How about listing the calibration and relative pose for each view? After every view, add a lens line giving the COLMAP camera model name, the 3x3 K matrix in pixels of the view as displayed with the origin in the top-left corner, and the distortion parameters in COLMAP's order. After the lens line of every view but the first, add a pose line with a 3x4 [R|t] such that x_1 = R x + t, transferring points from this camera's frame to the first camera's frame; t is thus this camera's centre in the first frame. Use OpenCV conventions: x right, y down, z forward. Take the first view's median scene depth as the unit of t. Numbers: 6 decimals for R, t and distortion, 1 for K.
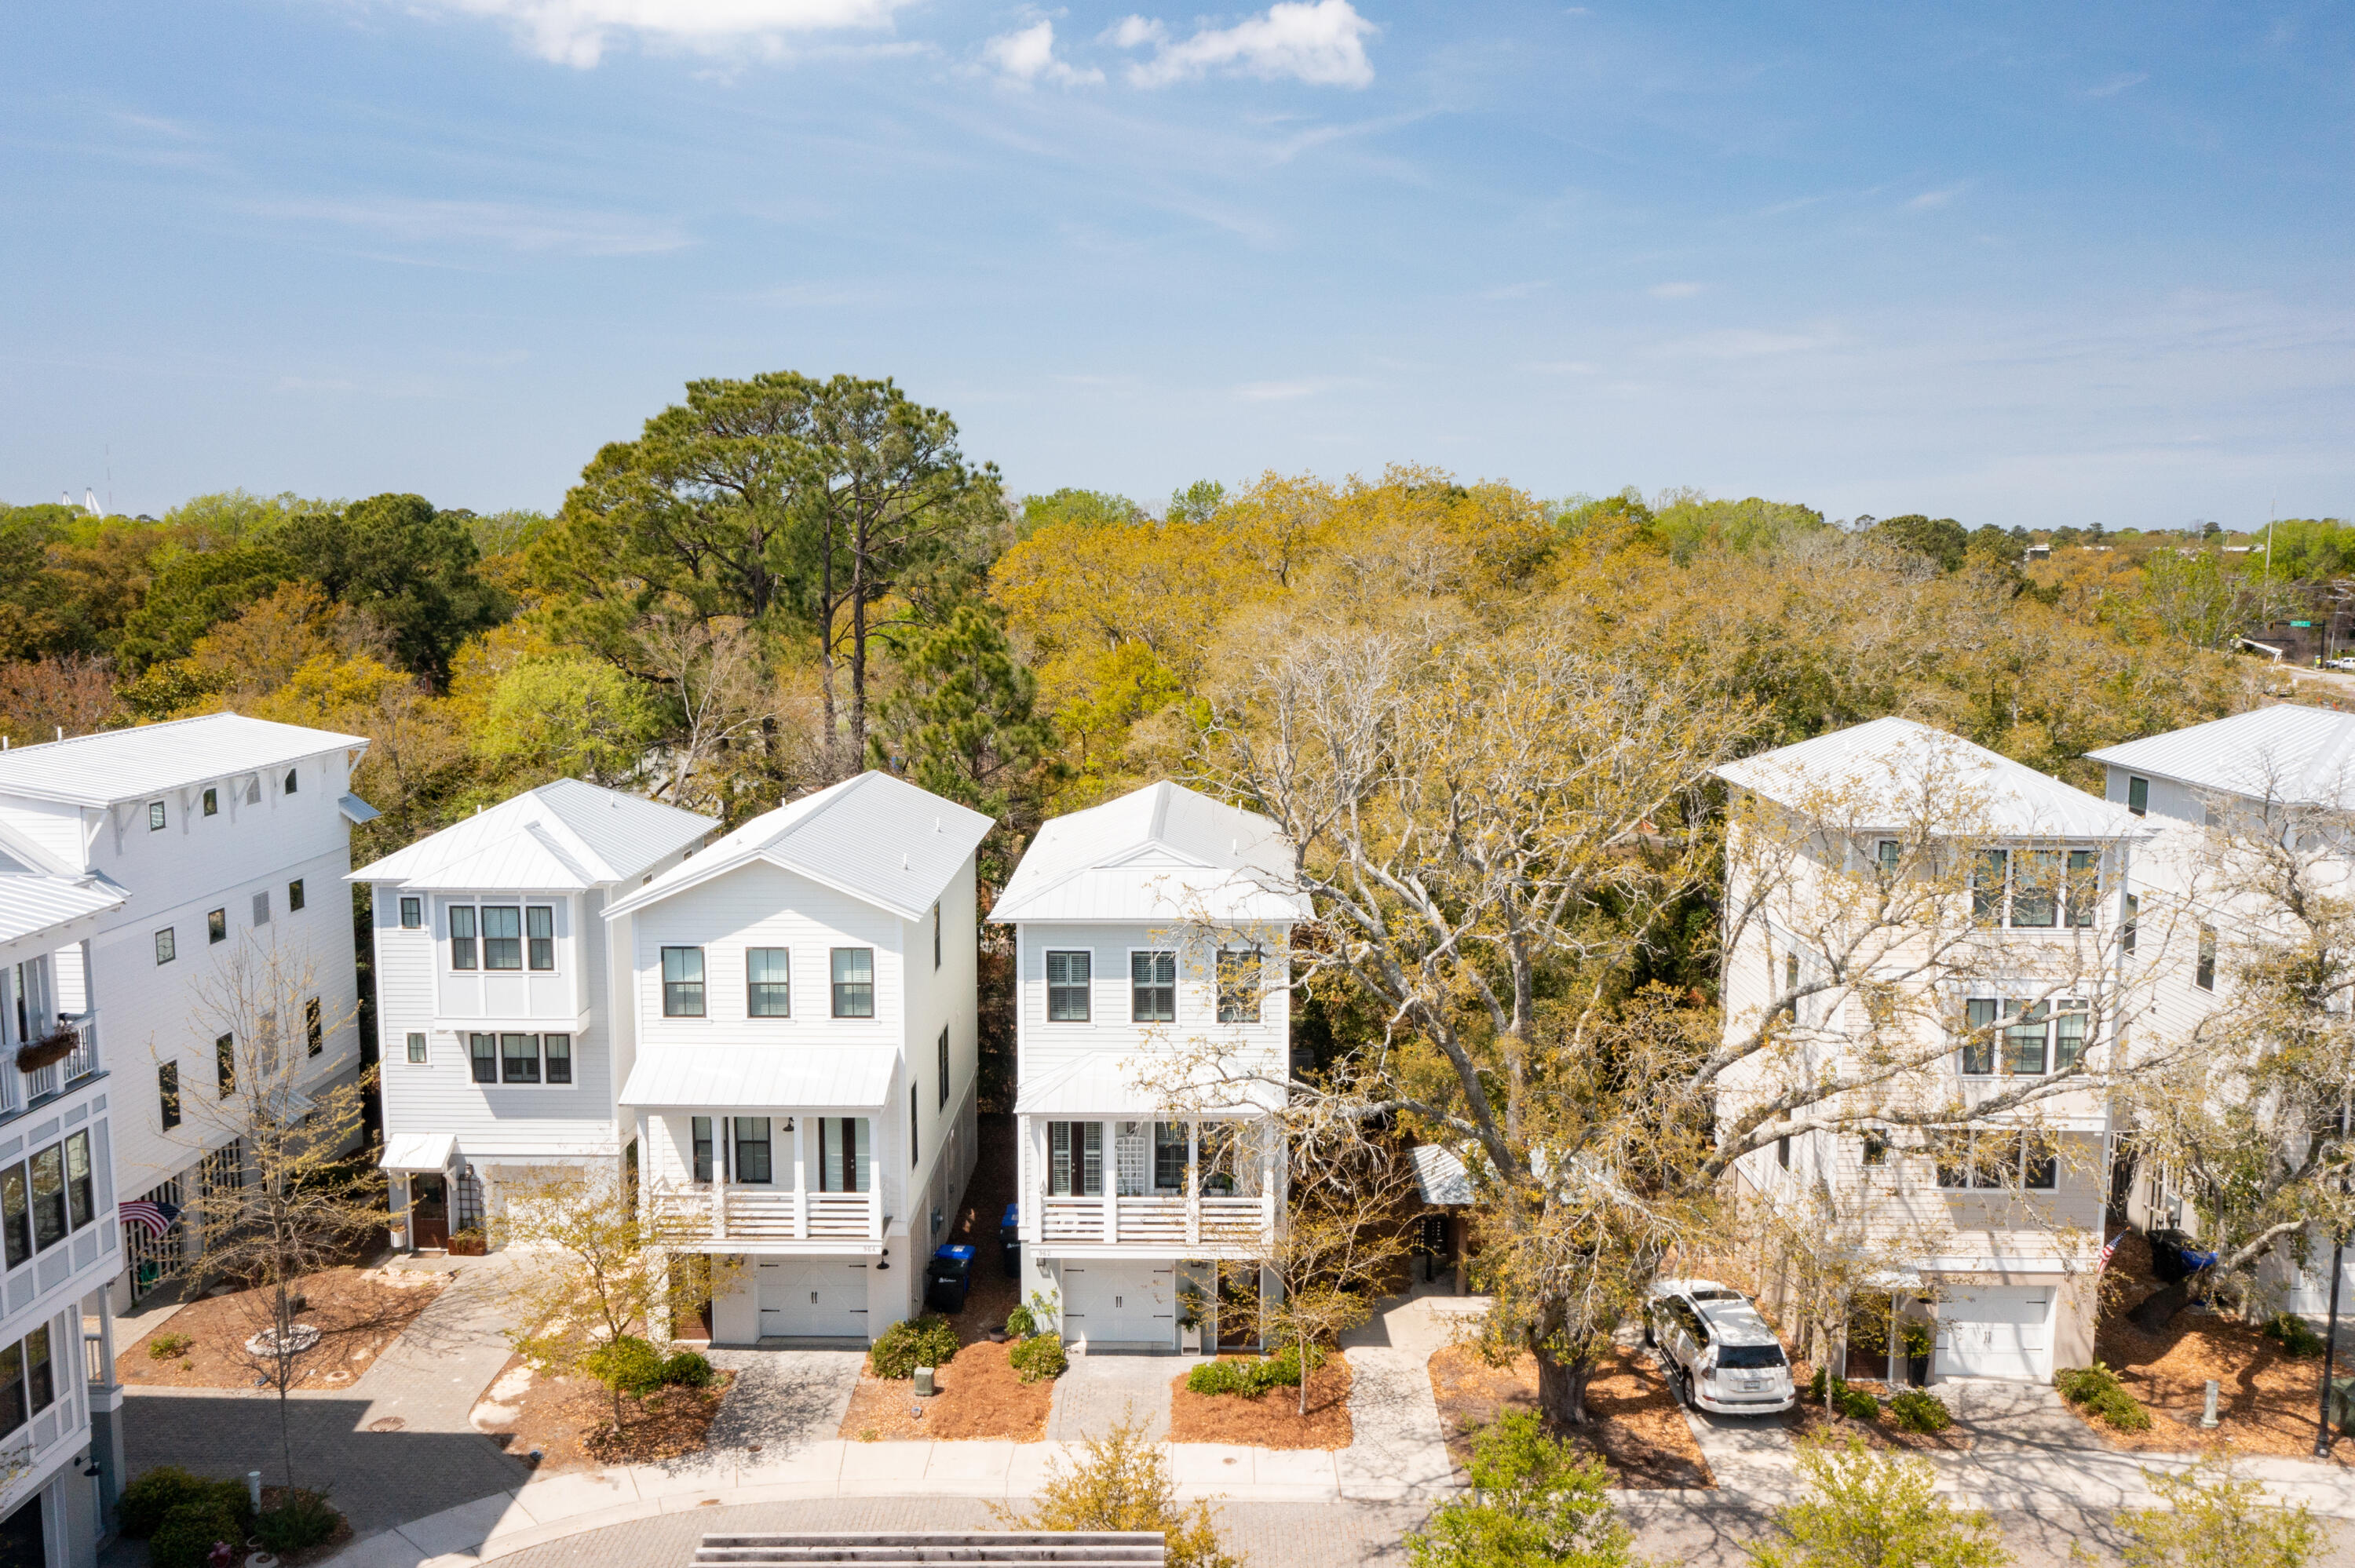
lens RADIAL K [[1870.1, 0, 1177.5], [0, 1870.1, 784.0], [0, 0, 1]] dist [-0.008965, 0.053199]
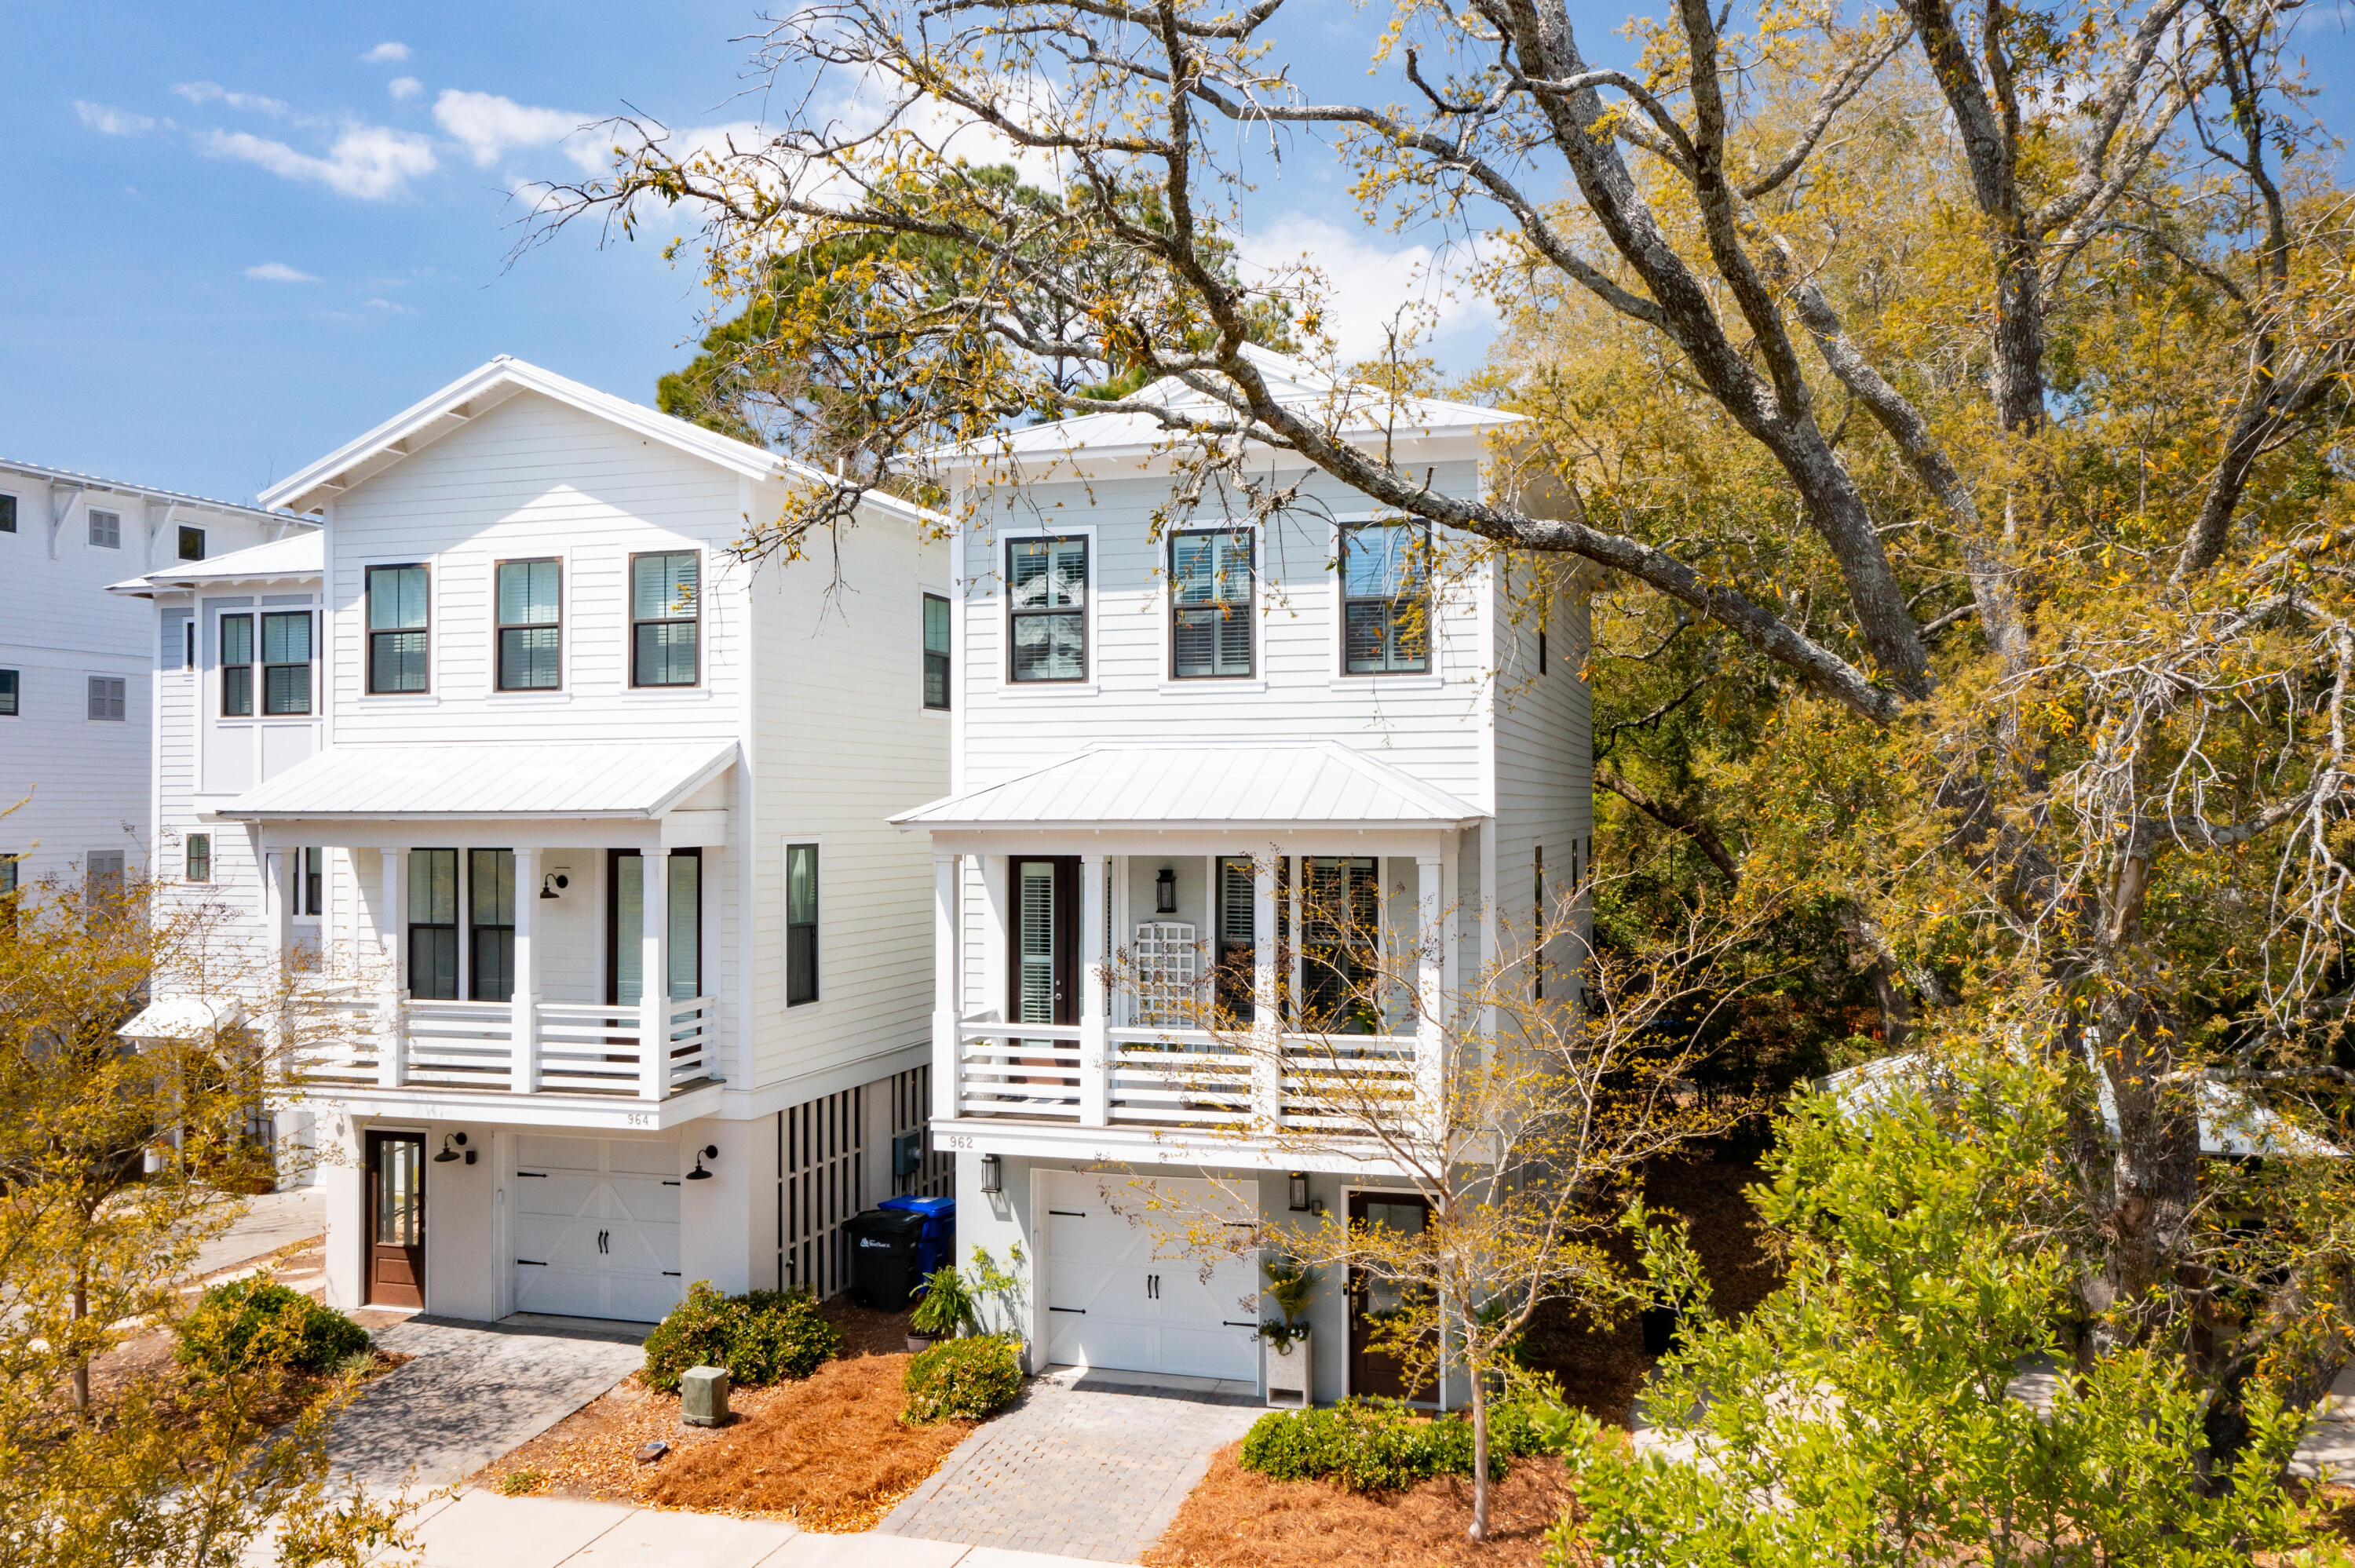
lens RADIAL K [[1870.1, 0, 1177.5], [0, 1870.1, 784.0], [0, 0, 1]] dist [-0.008965, 0.053199]
pose [[0.961788, -0.006697, -0.273715, 0.110703], [-0.028791, 0.991685, -0.125430, 0.215089], [0.272279, 0.128517, 0.953597, 0.541167]]
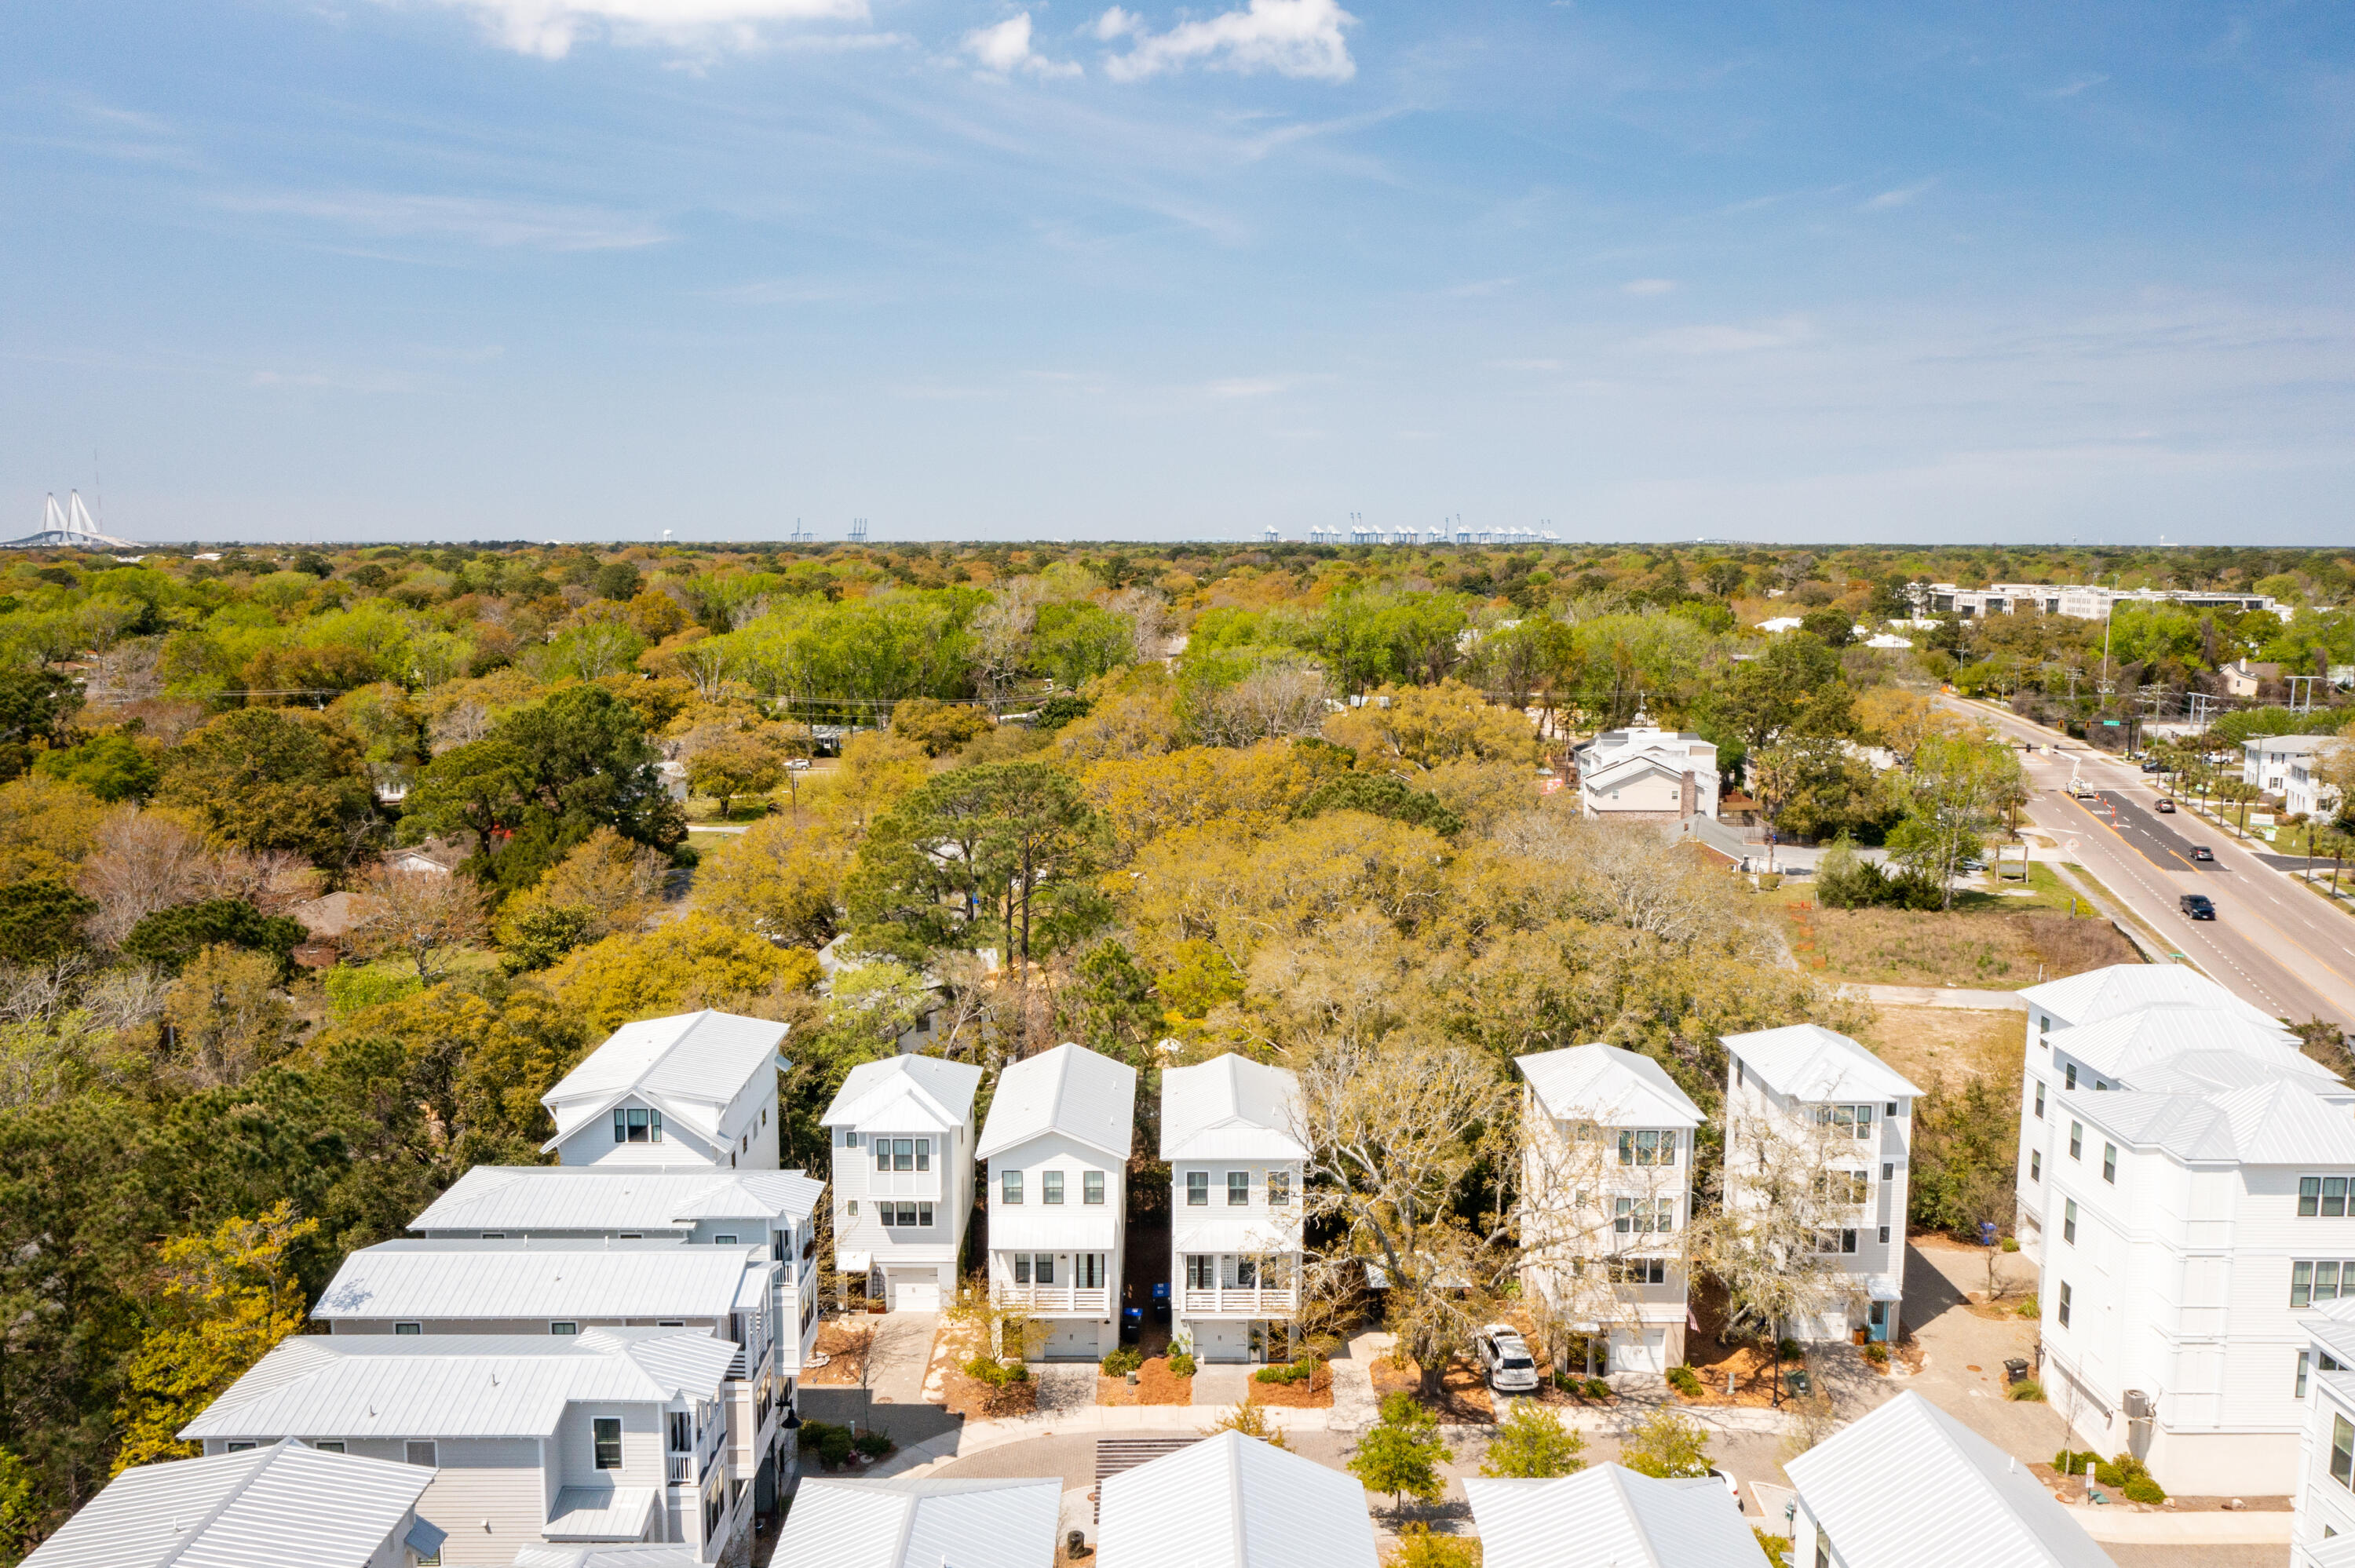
lens RADIAL K [[1906.6, 0, 1177.5], [0, 1906.6, 784.0], [0, 0, 1]] dist [0.030625, -0.001291]
pose [[0.999851, -0.003656, 0.016889, -0.114854], [0.003365, 0.999845, 0.017257, -0.381617], [-0.016950, -0.017197, 0.999708, -1.128544]]
